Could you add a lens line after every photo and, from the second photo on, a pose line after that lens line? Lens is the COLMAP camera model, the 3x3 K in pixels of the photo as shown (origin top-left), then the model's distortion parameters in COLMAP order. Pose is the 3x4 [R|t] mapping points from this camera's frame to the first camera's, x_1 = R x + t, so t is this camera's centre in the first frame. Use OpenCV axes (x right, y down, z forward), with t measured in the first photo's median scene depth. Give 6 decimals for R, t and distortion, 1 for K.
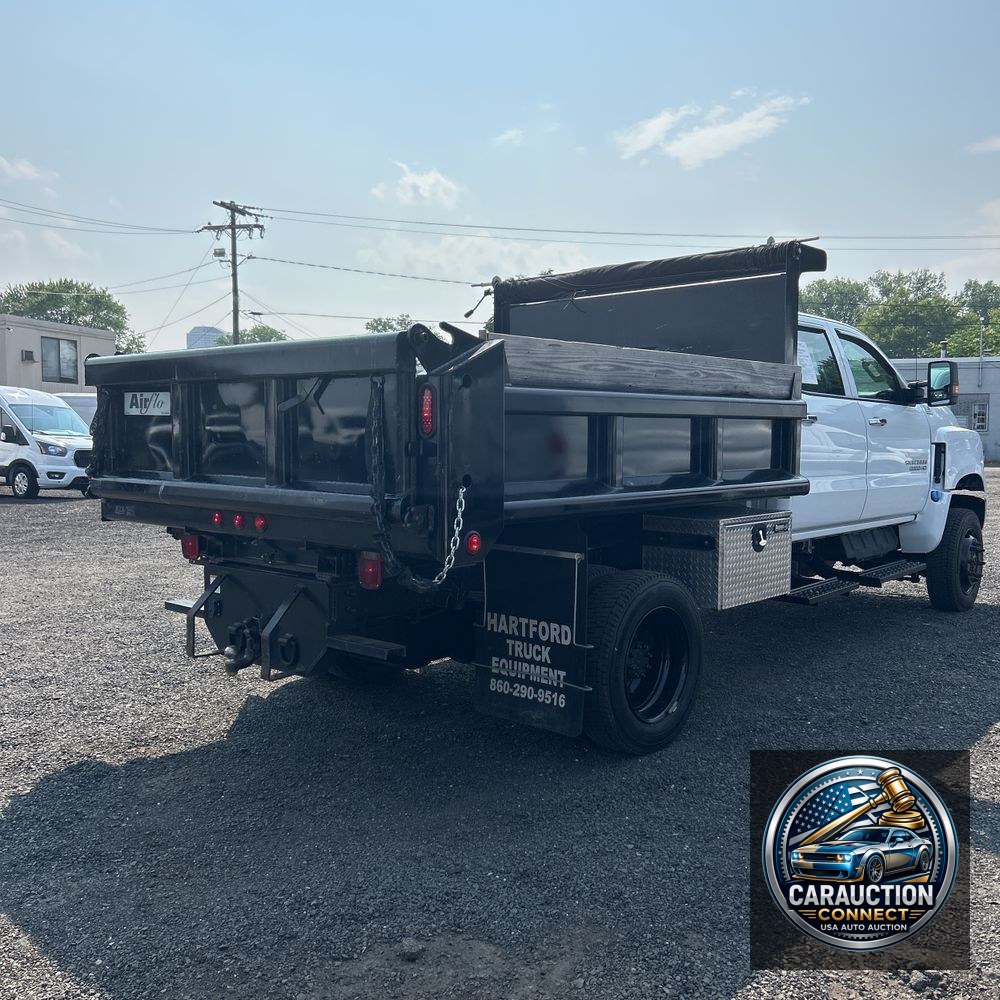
lens RADIAL K [[991.6, 0, 500.0], [0, 991.6, 500.0], [0, 0, 1]] dist [0.159909, -0.381824]
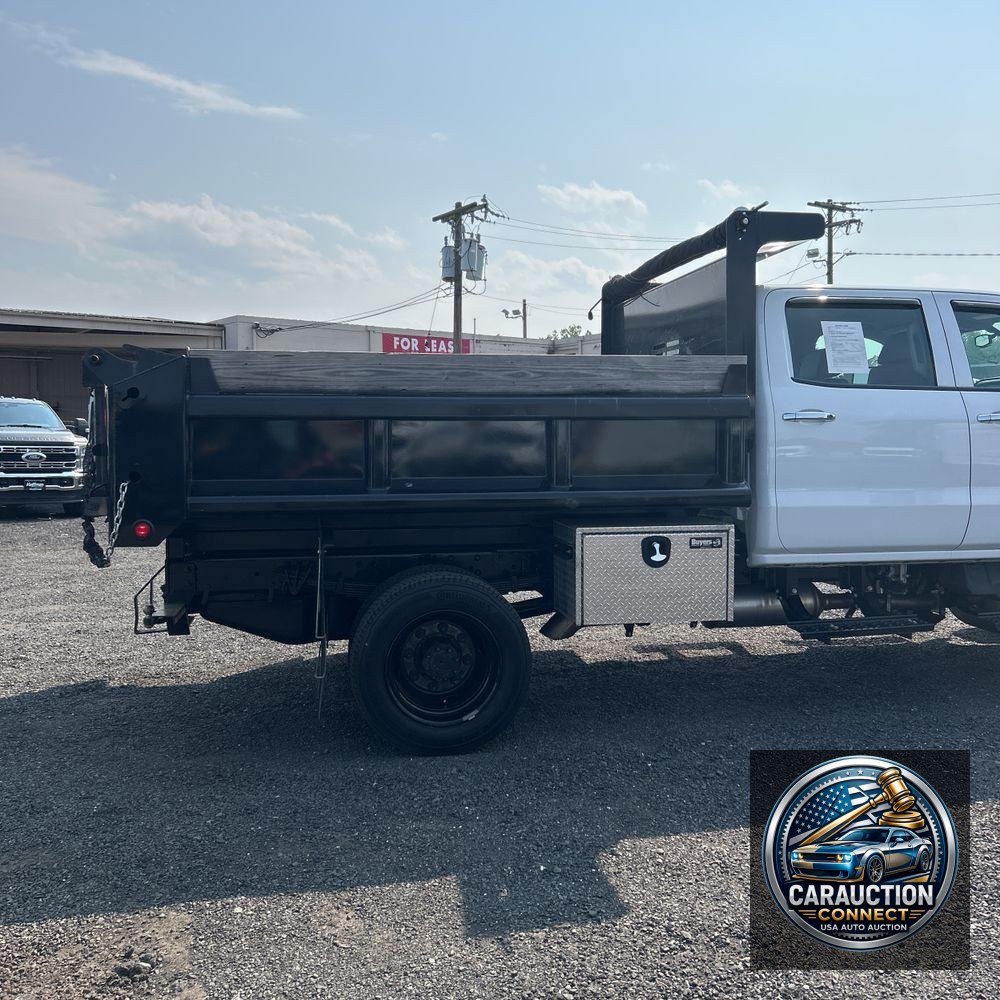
lens RADIAL K [[991.6, 0, 500.0], [0, 991.6, 500.0], [0, 0, 1]] dist [0.159909, -0.381824]
pose [[0.796131, 0.033523, -0.604196, 0.083899], [-0.034754, 0.999349, 0.009653, -0.001512], [0.604126, 0.013313, 0.796778, 0.025085]]
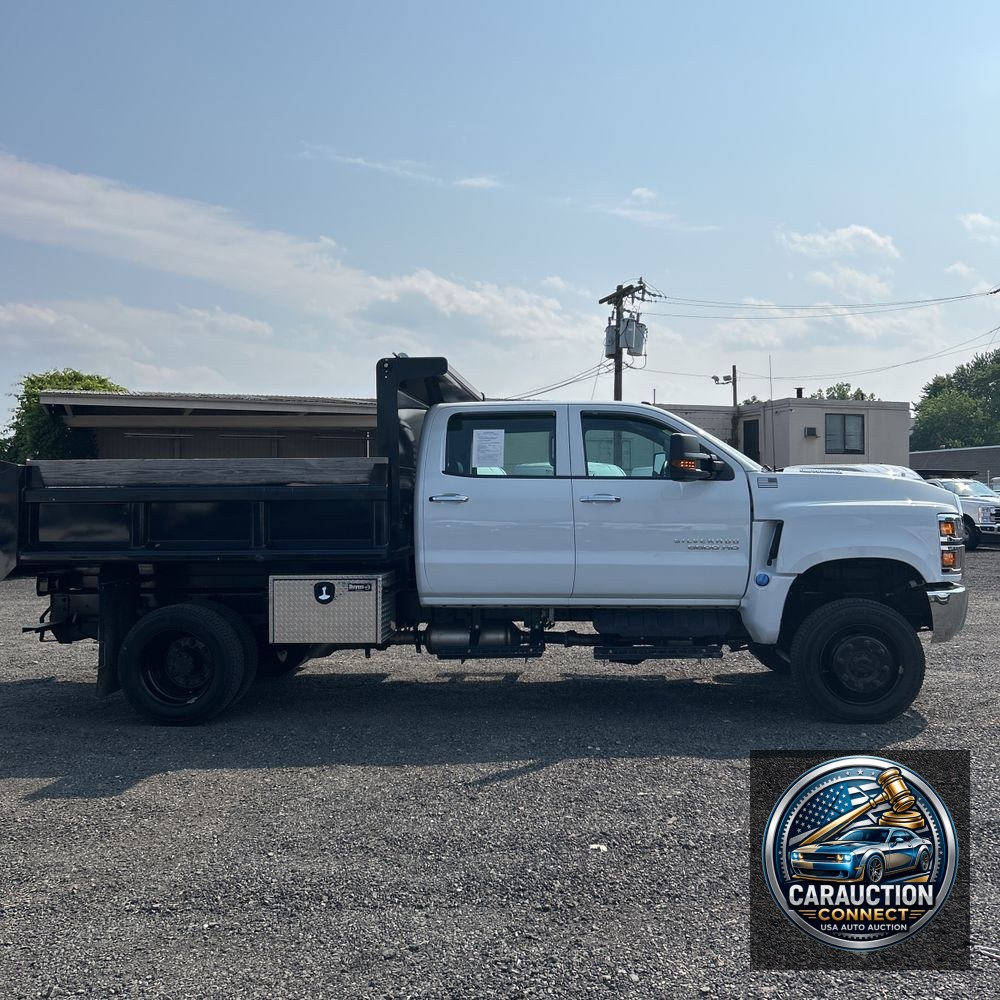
lens RADIAL K [[991.6, 0, 500.0], [0, 991.6, 500.0], [0, 0, 1]] dist [0.159909, -0.381824]
pose [[0.604933, -0.007009, -0.796245, 0.173952], [-0.044820, 0.998076, -0.042837, -0.004533], [0.795014, 0.061601, 0.603455, 0.048595]]
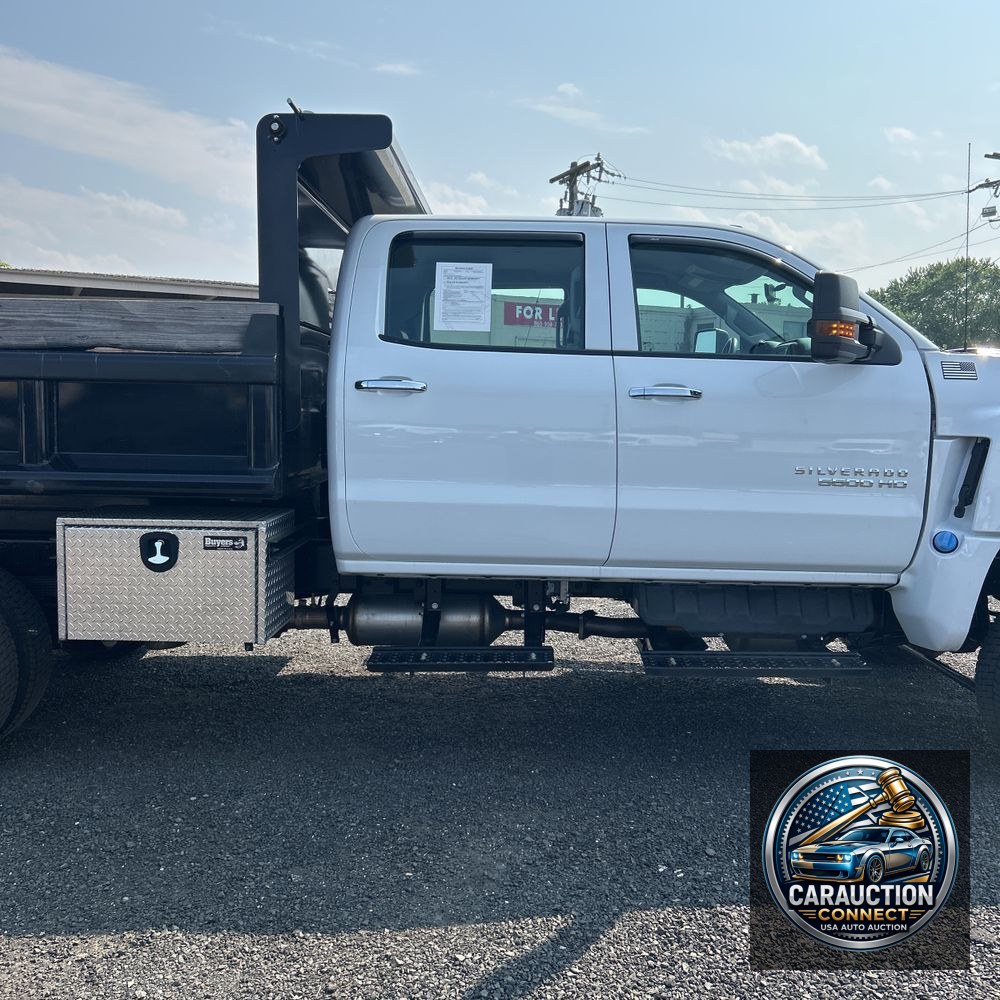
lens RADIAL K [[998.2, 0, 489.4], [0, 998.2, 496.3], [0, 0, 1]] dist [0.084073, -0.137089]
pose [[0.659873, 0.077707, -0.747348, 0.114931], [-0.067231, 0.996754, 0.044278, -0.005912], [0.748364, 0.021027, 0.662955, 0.086175]]
